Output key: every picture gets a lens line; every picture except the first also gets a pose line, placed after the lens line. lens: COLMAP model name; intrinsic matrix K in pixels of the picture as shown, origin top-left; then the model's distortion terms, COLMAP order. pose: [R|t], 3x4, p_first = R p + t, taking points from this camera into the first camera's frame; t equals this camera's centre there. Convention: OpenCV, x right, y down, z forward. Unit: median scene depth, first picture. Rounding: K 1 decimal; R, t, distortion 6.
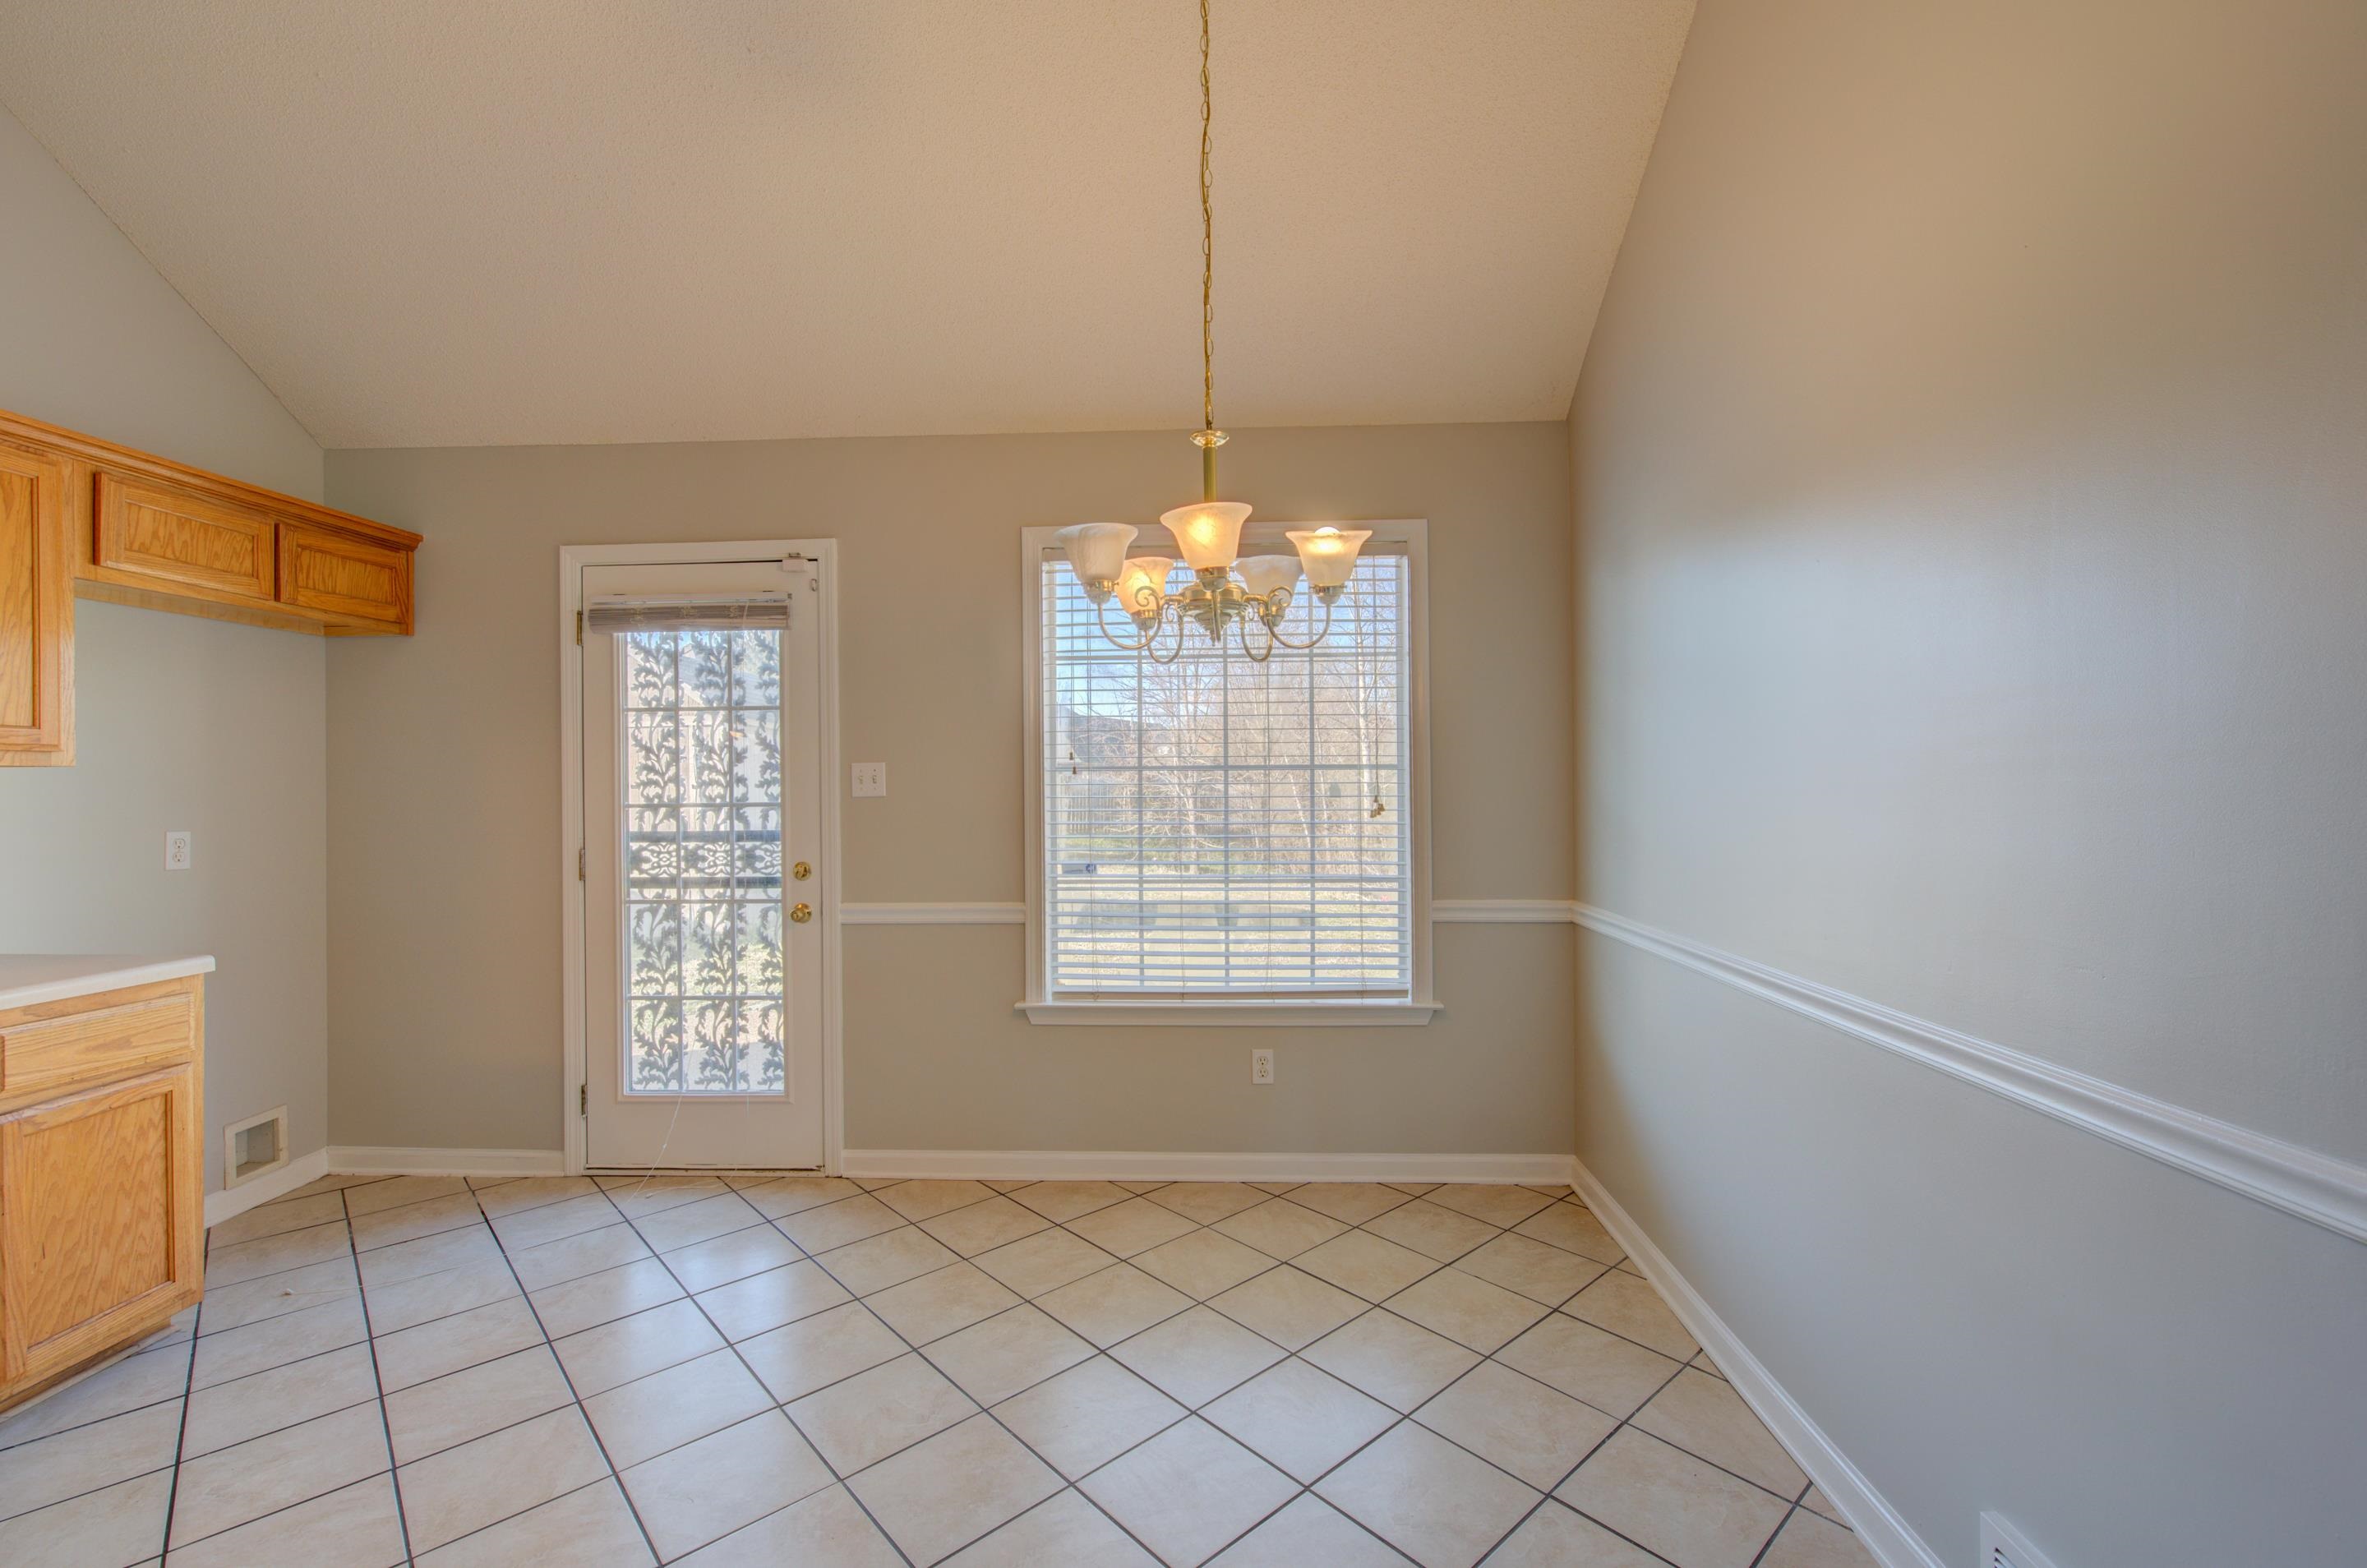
lens RADIAL K [[1009.3, 0, 1189.3], [0, 1009.3, 783.1], [0, 0, 1]] dist [-0.000065, 0.000660]
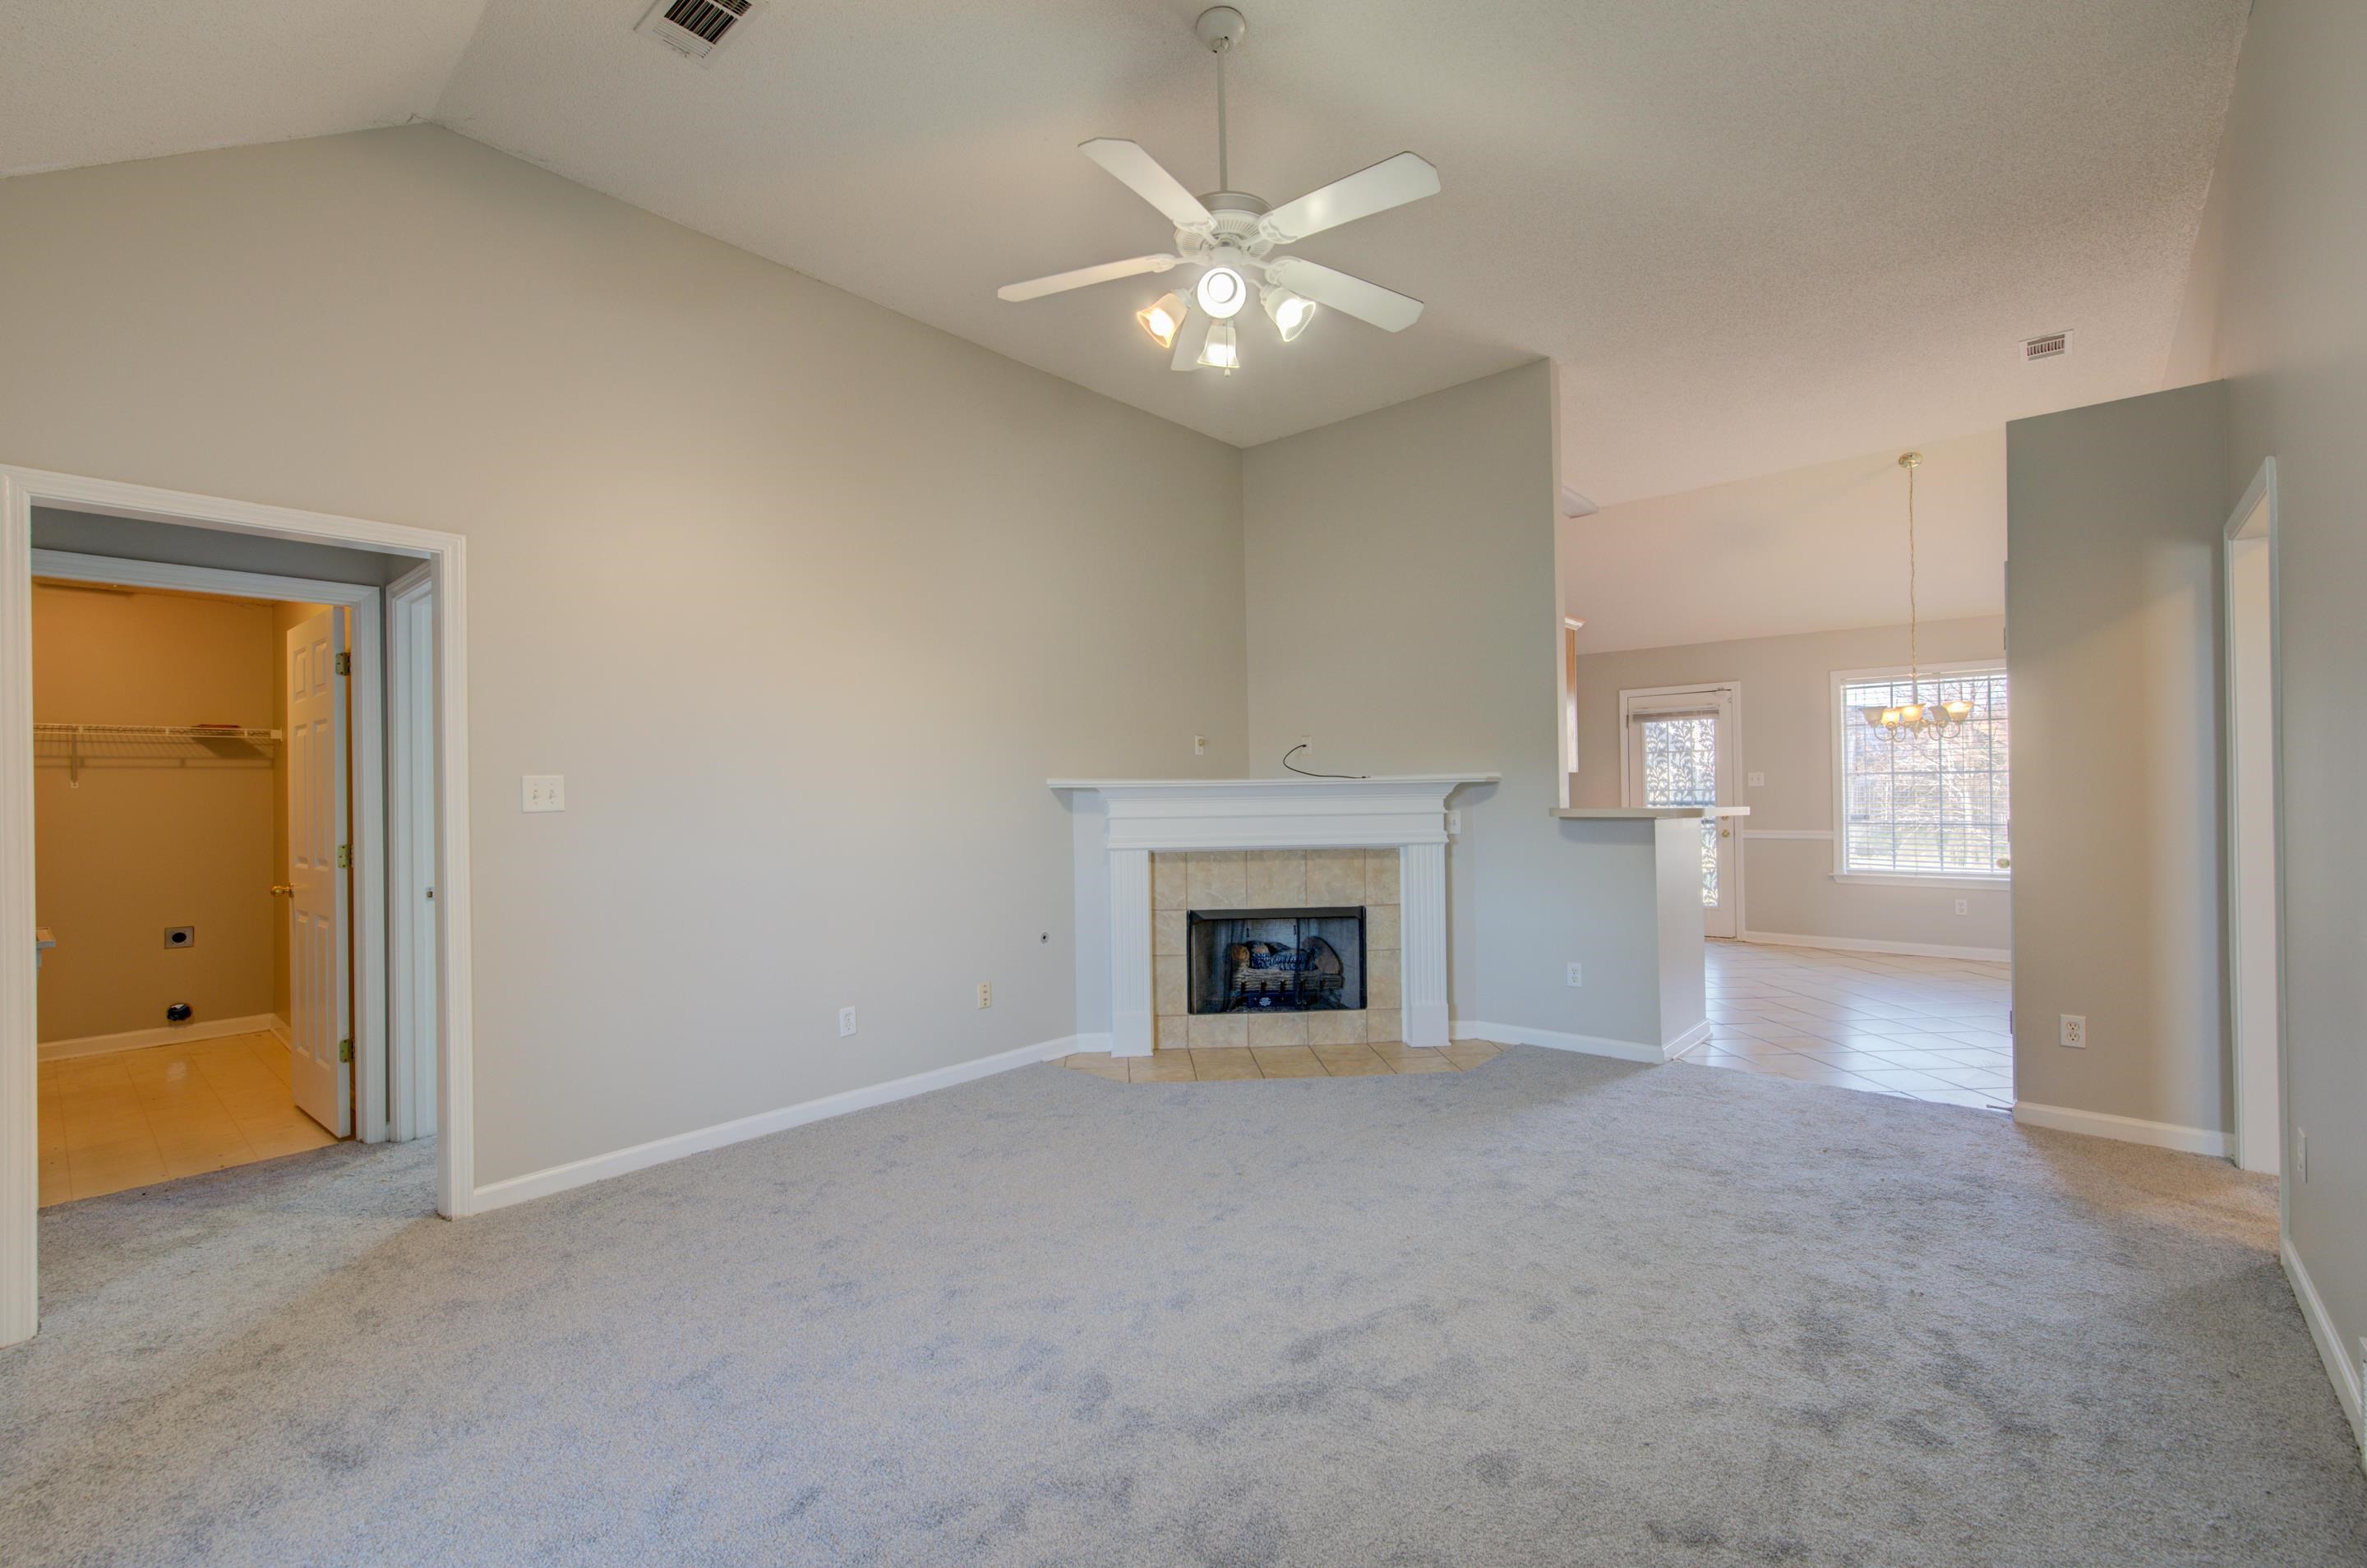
lens RADIAL K [[1009.3, 0, 1189.3], [0, 1009.3, 783.1], [0, 0, 1]] dist [-0.000065, 0.000660]
pose [[0.787254, -0.003276, -0.616620, 0.106912], [0.006430, 0.999975, 0.002897, -0.010704], [0.616595, -0.006246, 0.787256, -1.746365]]
